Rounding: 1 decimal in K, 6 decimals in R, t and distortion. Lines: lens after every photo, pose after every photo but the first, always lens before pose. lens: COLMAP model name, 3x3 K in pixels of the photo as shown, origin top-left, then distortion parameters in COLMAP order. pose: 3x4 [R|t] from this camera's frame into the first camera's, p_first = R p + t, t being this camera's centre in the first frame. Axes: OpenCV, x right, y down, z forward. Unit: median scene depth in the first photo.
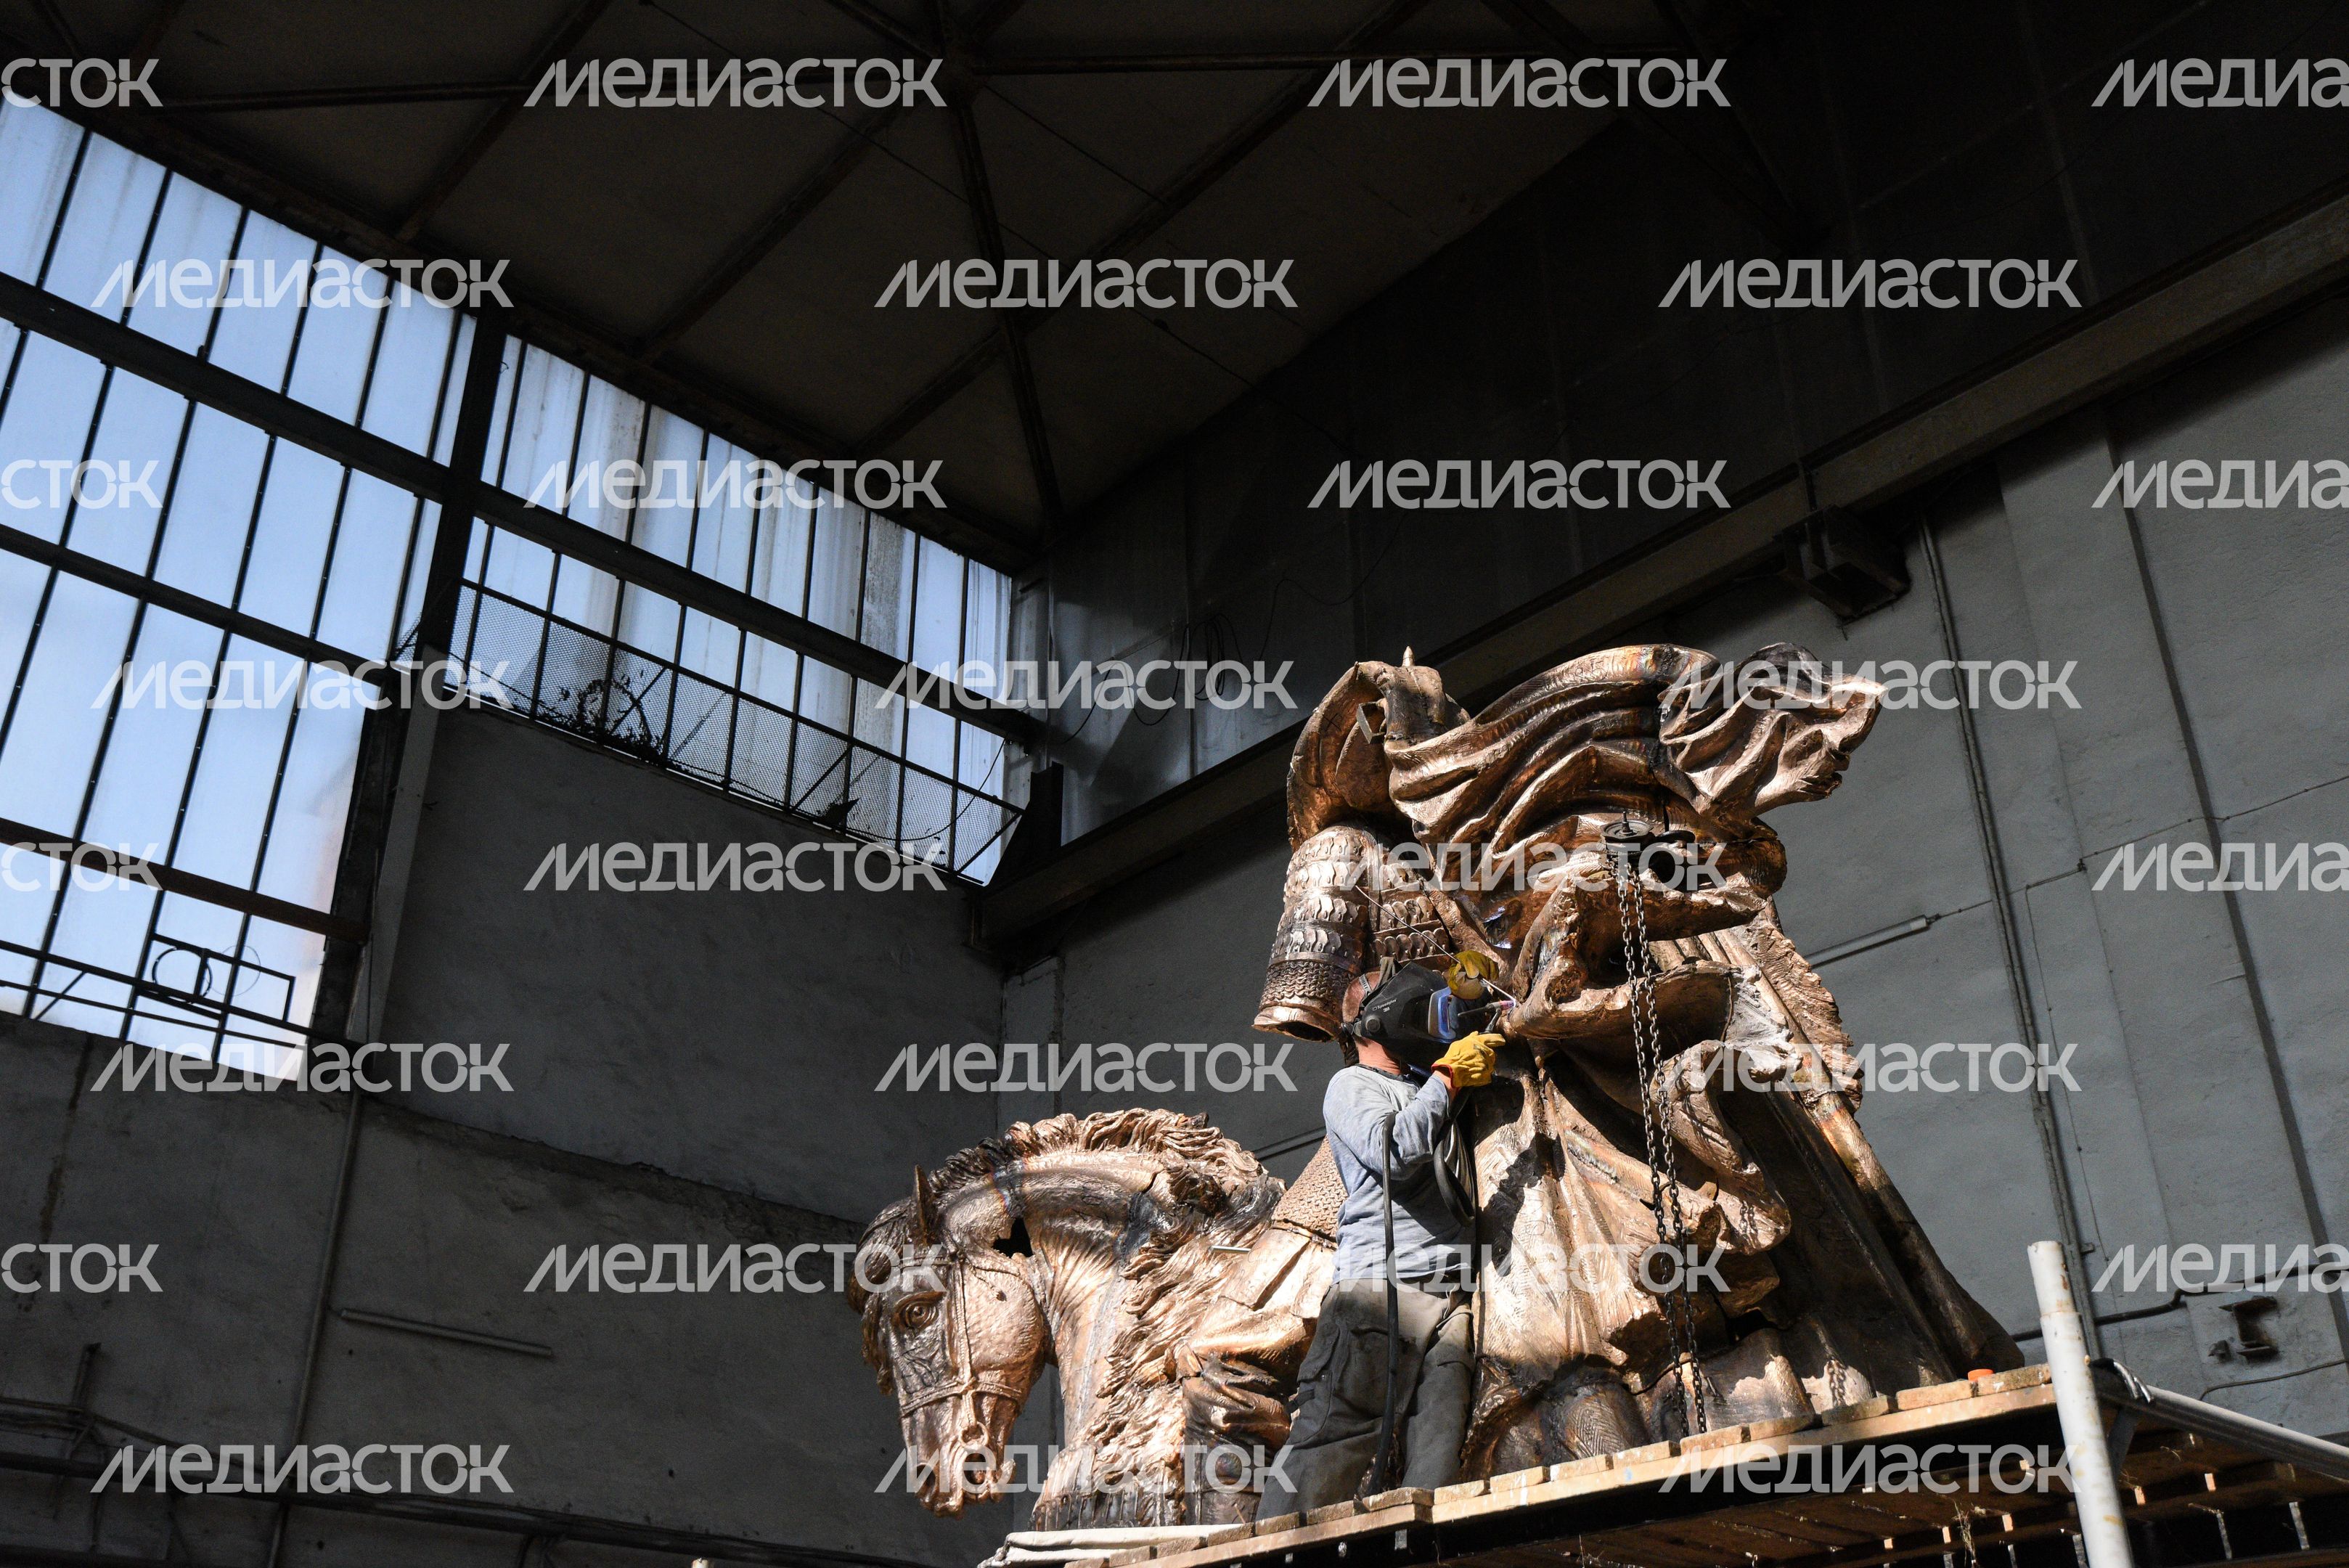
lens RADIAL K [[2208.2, 0, 1174.5], [0, 2208.2, 784.0], [0, 0, 1]] dist [0.045704, -0.024701]
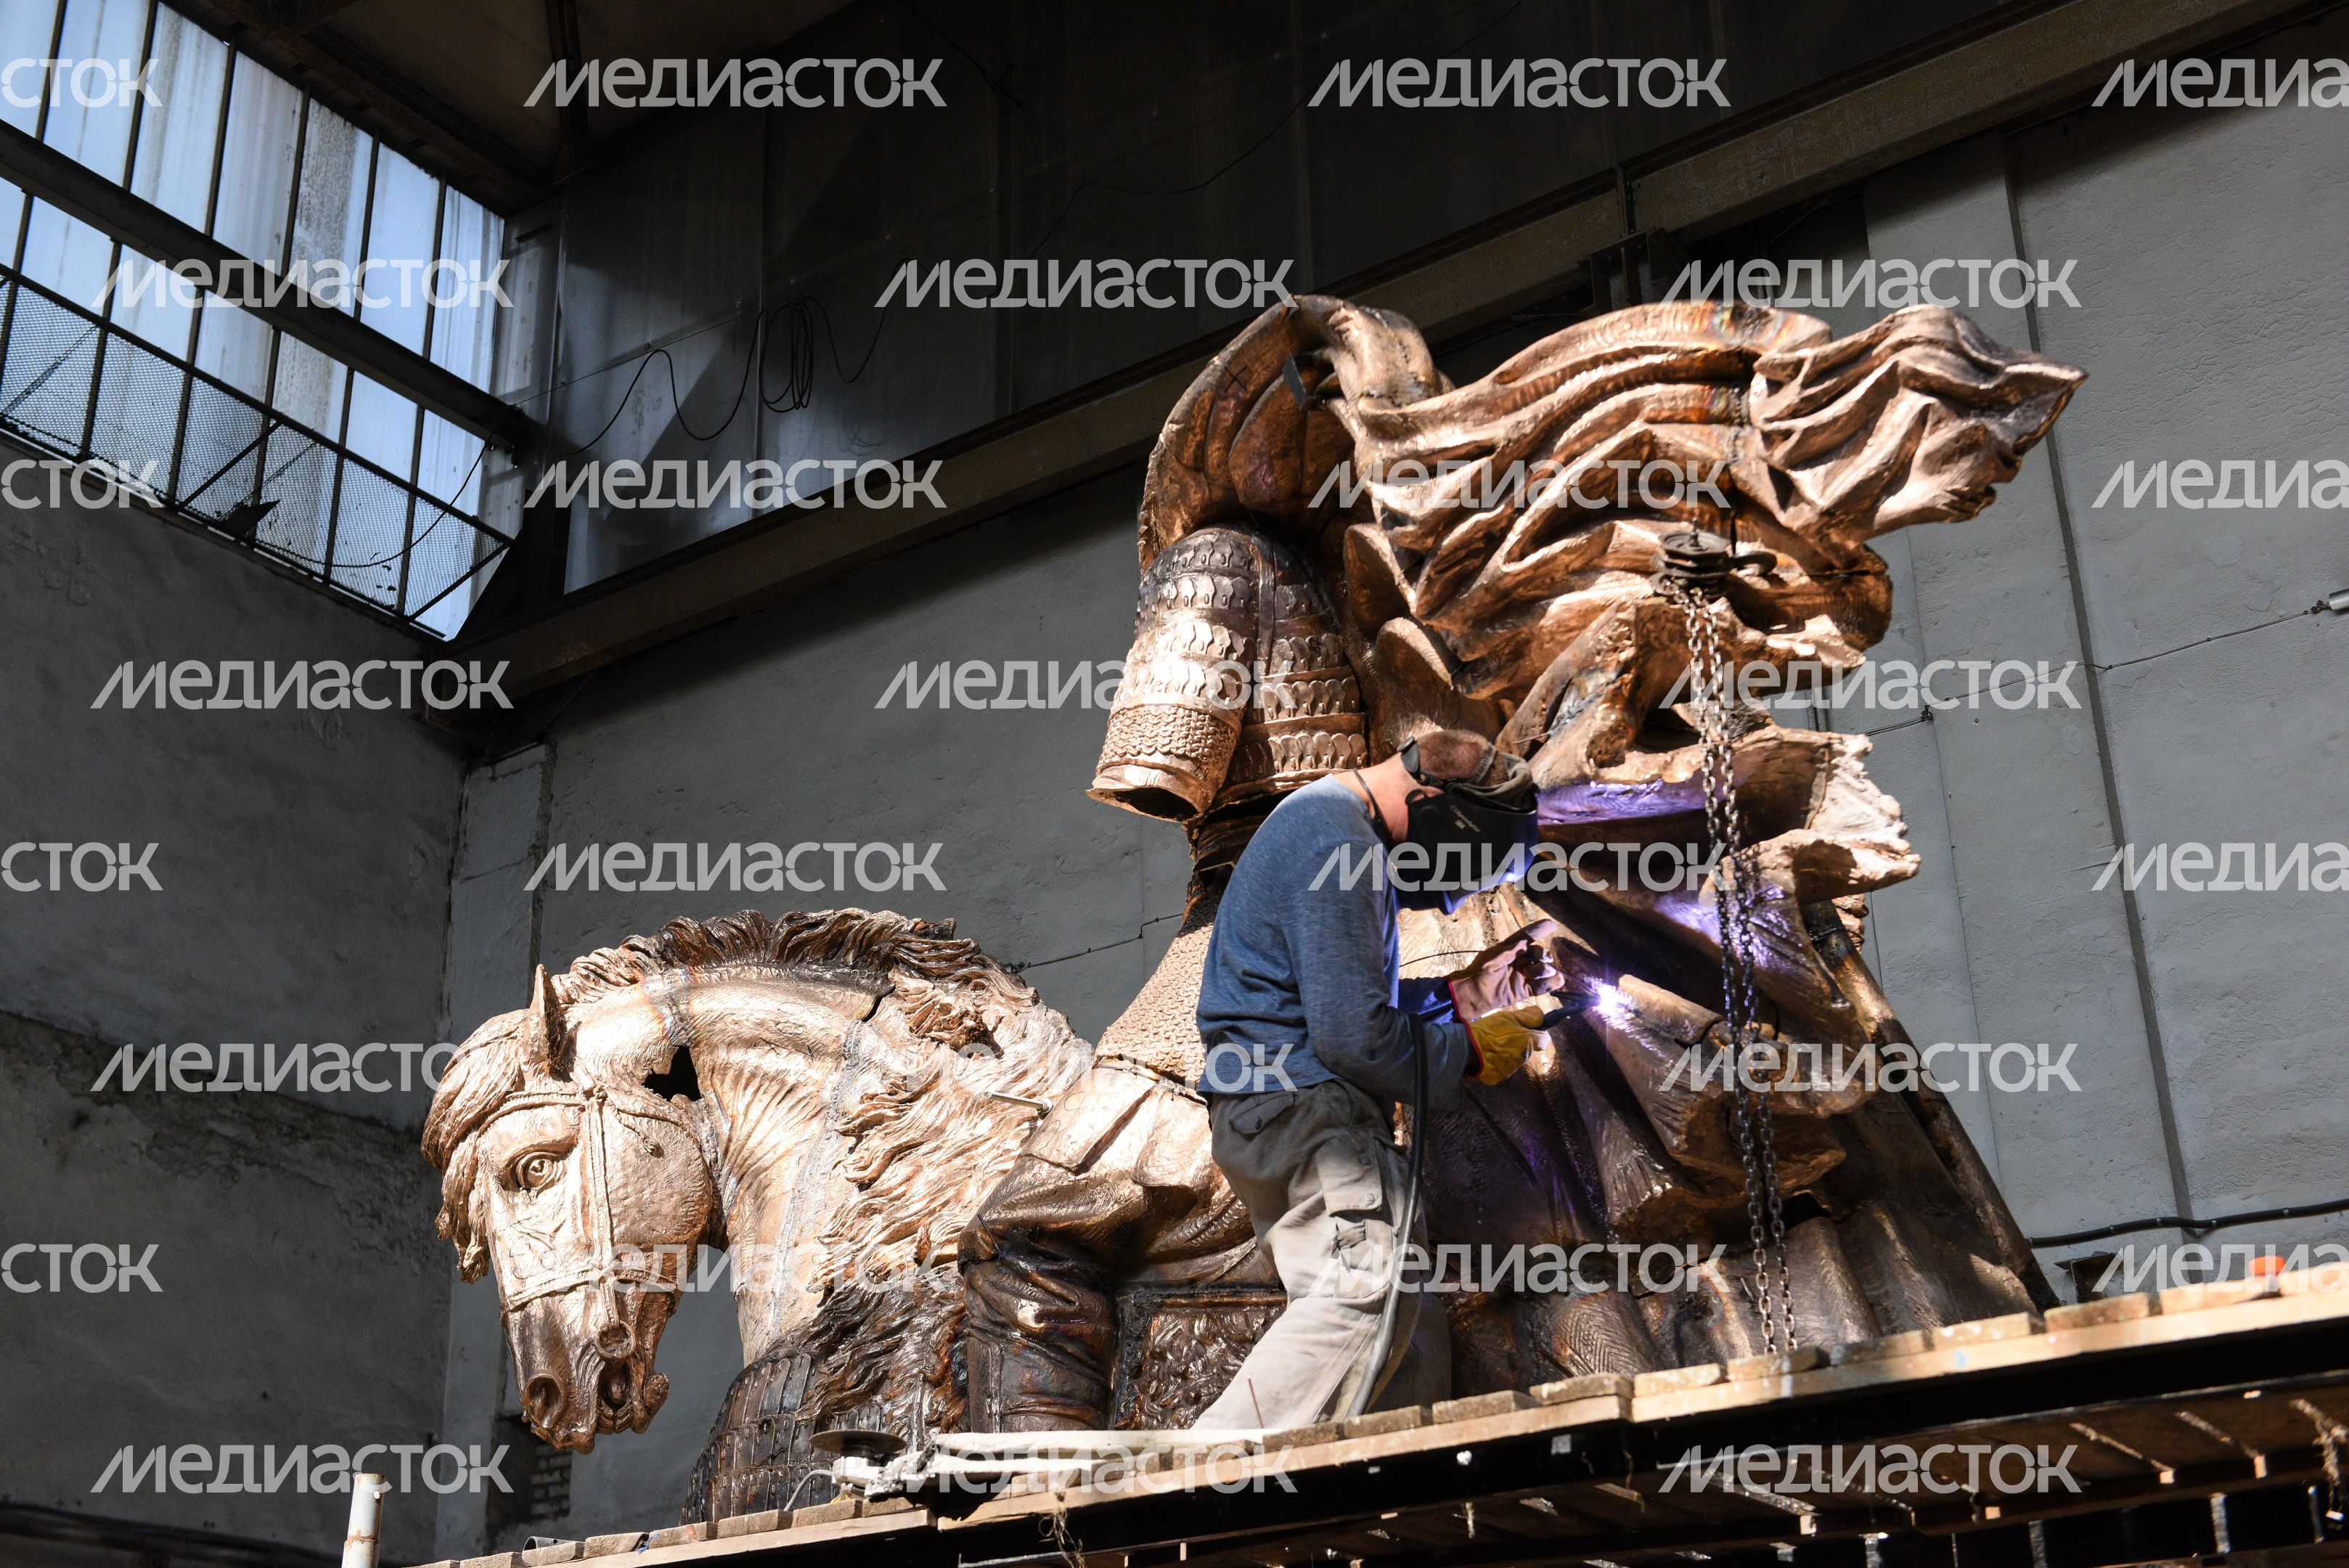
lens RADIAL K [[2875.8, 0, 1174.5], [0, 2875.8, 784.0], [0, 0, 1]] dist [0.109908, -0.009073]
pose [[0.978604, 0.075164, 0.191533, -0.107821], [-0.088679, 0.994067, 0.062983, 0.041718], [-0.185663, -0.078620, 0.979463, 0.066829]]
